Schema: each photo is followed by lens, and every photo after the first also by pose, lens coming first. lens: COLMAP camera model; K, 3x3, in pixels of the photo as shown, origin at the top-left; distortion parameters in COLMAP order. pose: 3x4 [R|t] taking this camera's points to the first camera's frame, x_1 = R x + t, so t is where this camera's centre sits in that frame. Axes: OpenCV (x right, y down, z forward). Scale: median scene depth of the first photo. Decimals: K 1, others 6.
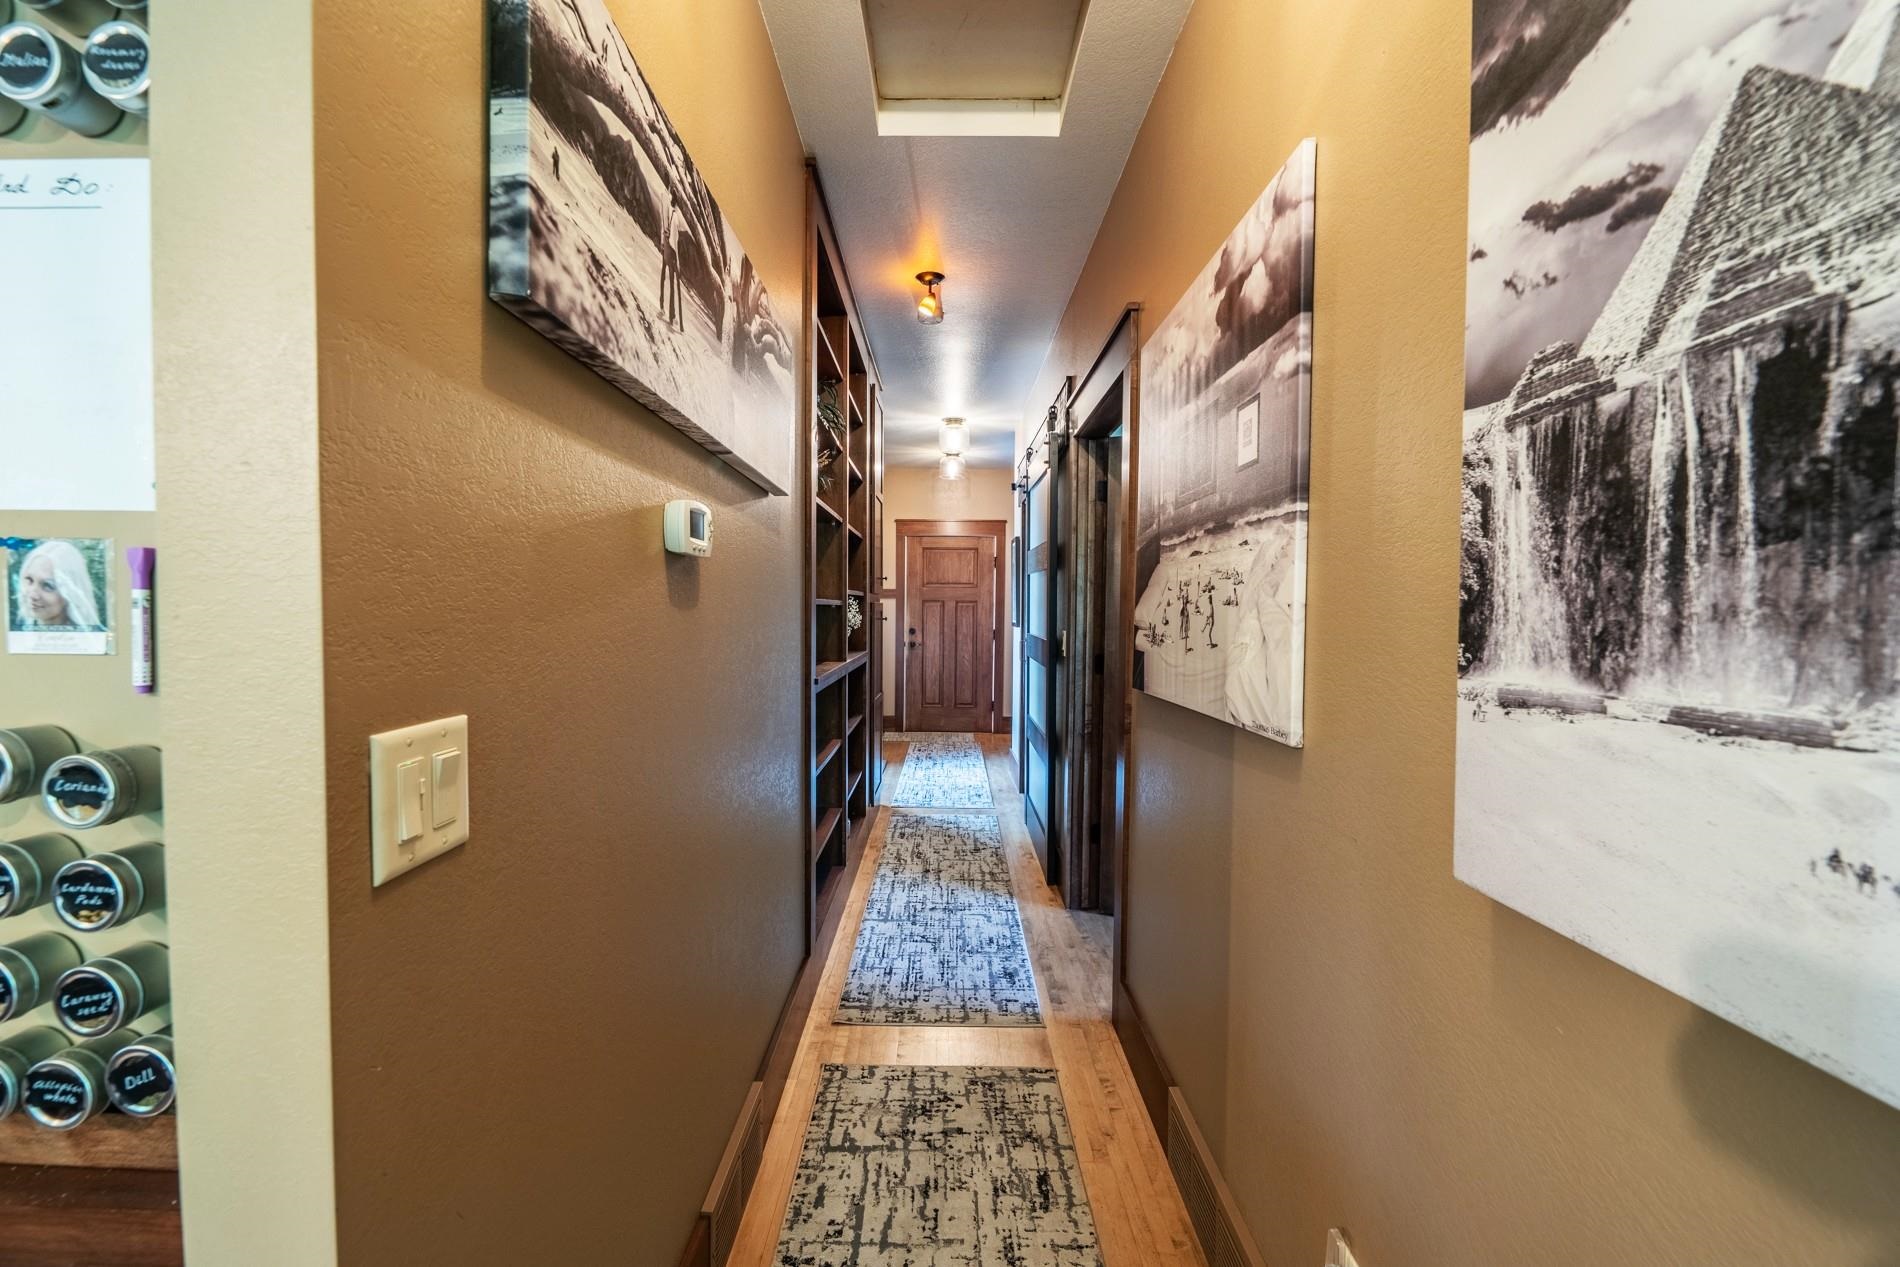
lens RADIAL K [[762.0, 0, 950.8], [0, 762.0, 635.3], [0, 0, 1]] dist [0.014266, -0.008150]
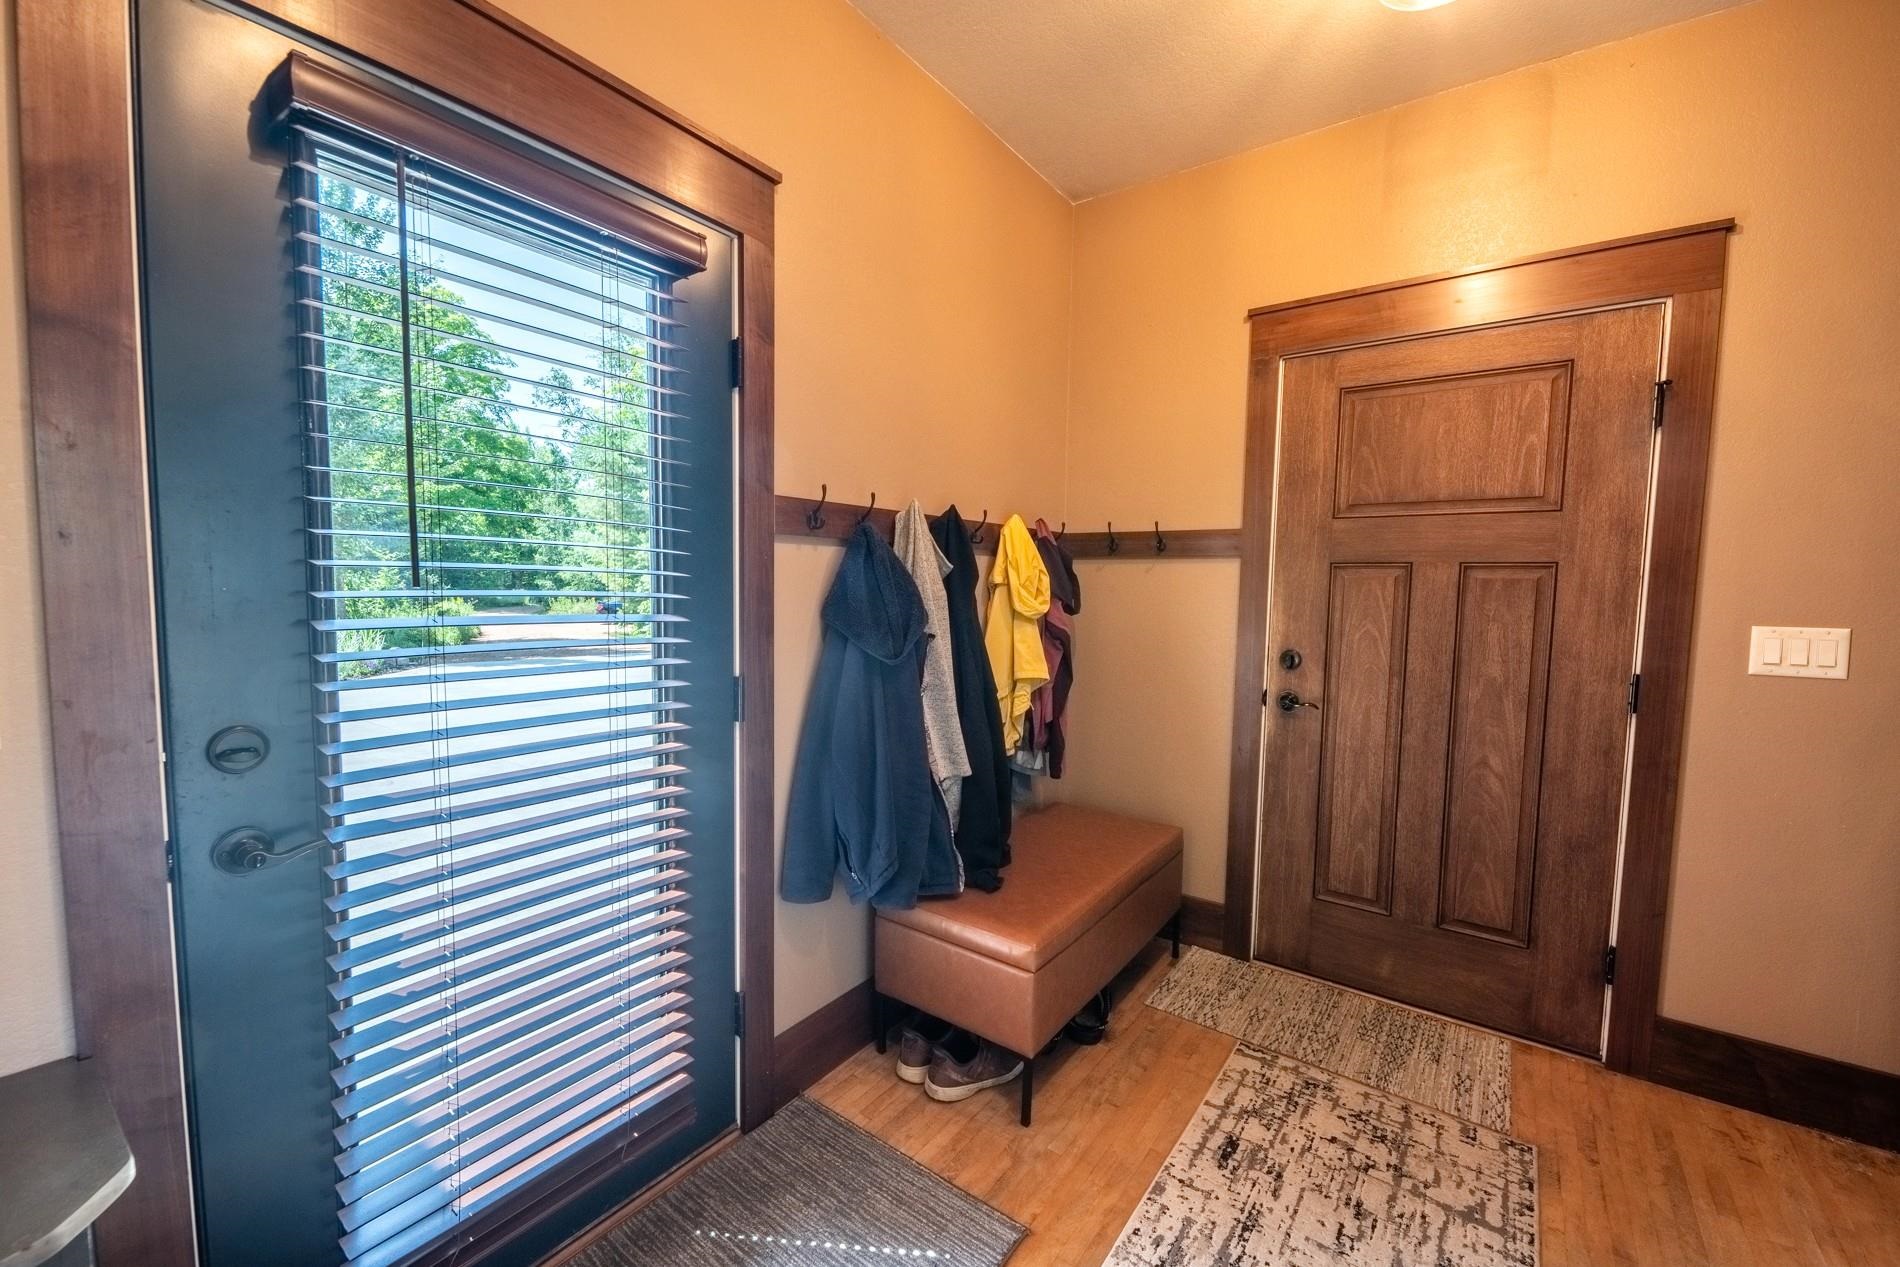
lens RADIAL K [[762.0, 0, 940.8], [0, 762.0, 636.2], [0, 0, 1]] dist [0.014266, -0.008150]
pose [[0.803283, 0.046430, -0.593785, 0.050647], [-0.028483, 0.998811, 0.039568, -0.055037], [0.594916, -0.014872, 0.803650, 1.540281]]
